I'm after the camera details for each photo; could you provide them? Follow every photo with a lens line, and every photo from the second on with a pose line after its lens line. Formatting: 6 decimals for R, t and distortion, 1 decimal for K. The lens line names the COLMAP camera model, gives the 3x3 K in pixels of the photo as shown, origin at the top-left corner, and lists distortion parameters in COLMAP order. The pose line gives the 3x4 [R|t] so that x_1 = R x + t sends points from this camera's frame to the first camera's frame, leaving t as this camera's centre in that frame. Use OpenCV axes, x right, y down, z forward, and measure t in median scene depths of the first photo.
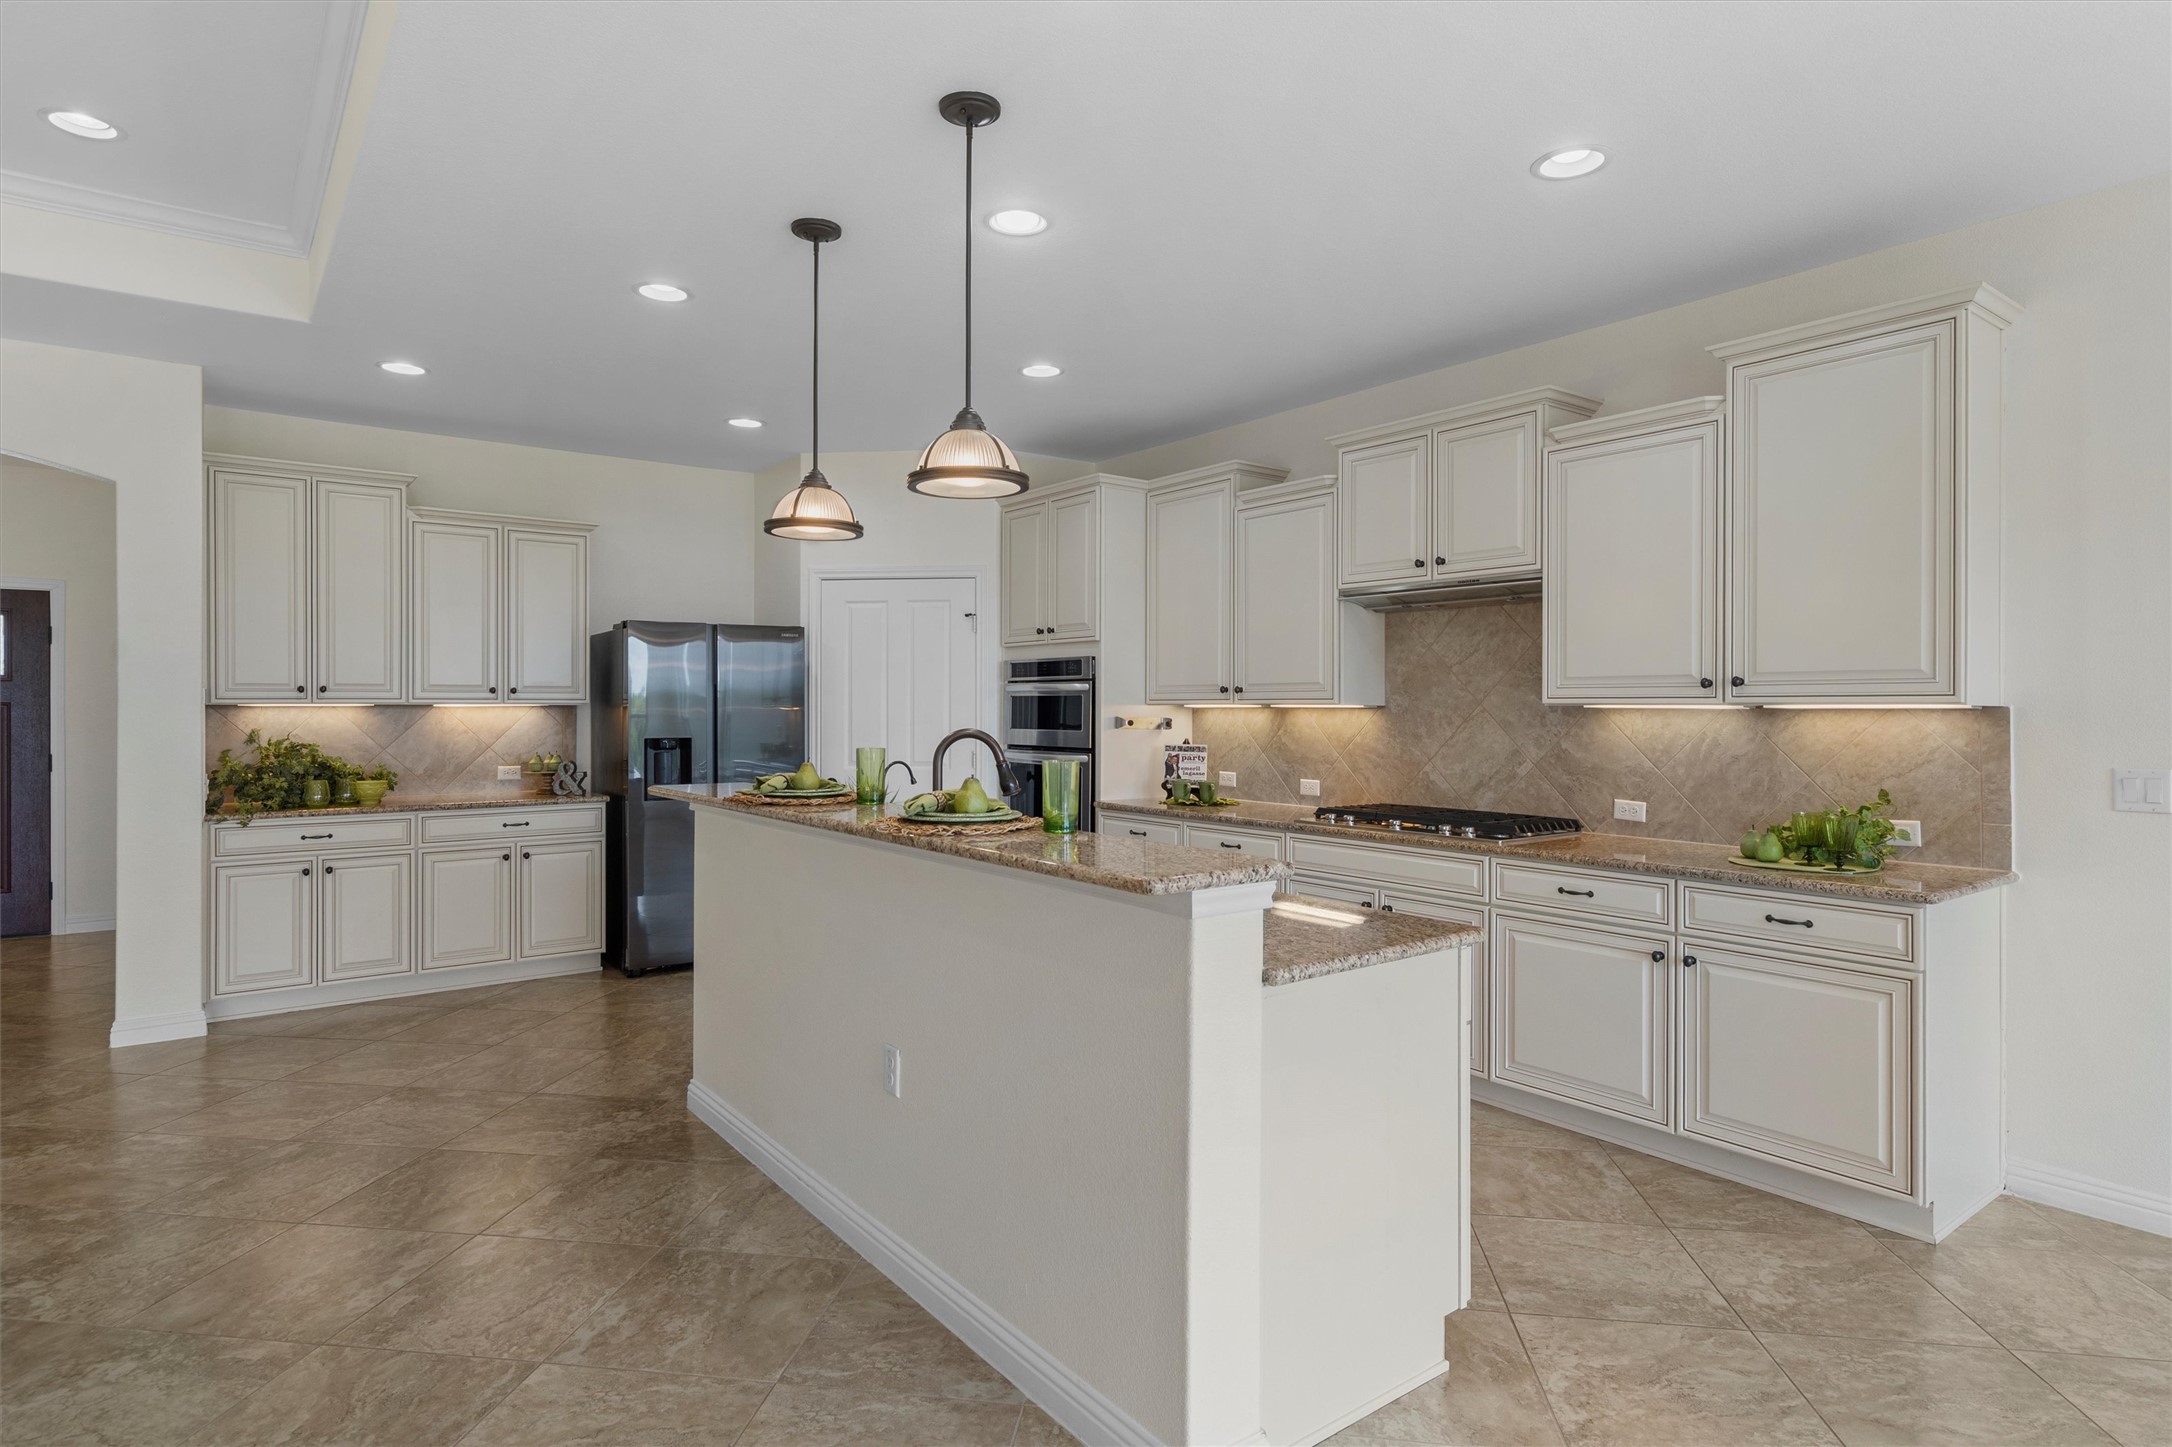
lens RADIAL K [[1151.8, 0, 1081.5], [0, 1151.8, 713.5], [0, 0, 1]] dist [-0.003716, -0.000072]
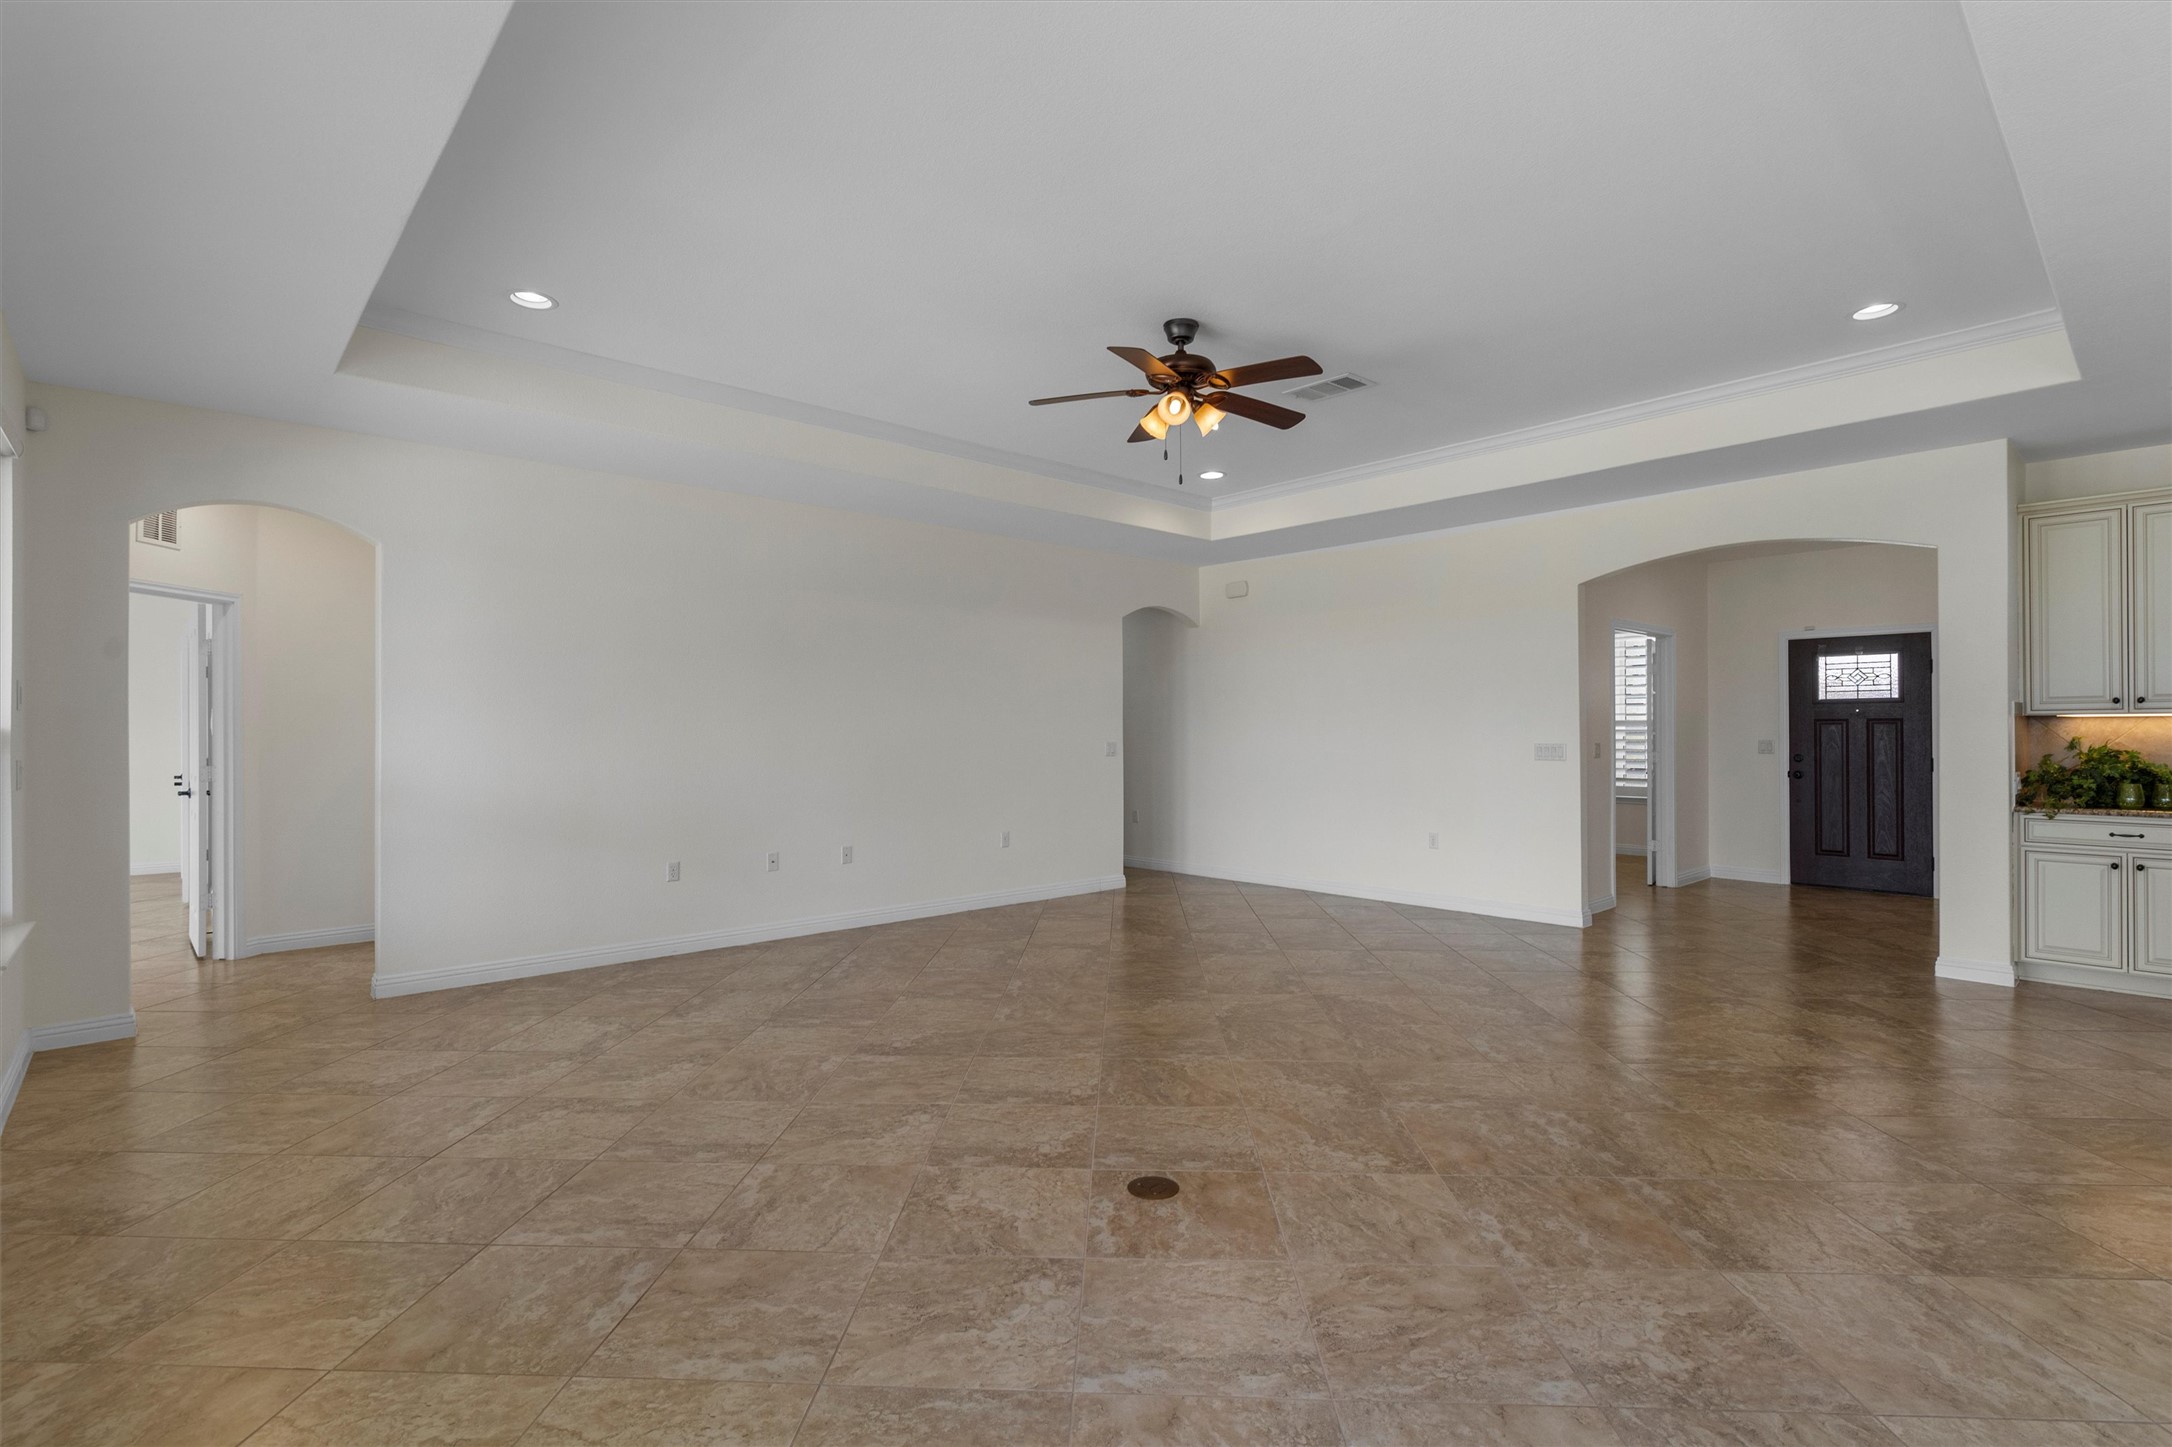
lens RADIAL K [[1031.0, 0, 1086.0], [0, 1031.0, 723.5], [0, 0, 1]] dist [-0.002273, -0.000279]
pose [[0.097659, -0.008712, -0.995182, 0.217753], [-0.003160, 0.999954, -0.009064, 0.013990], [0.995215, 0.004030, 0.097627, -0.078674]]
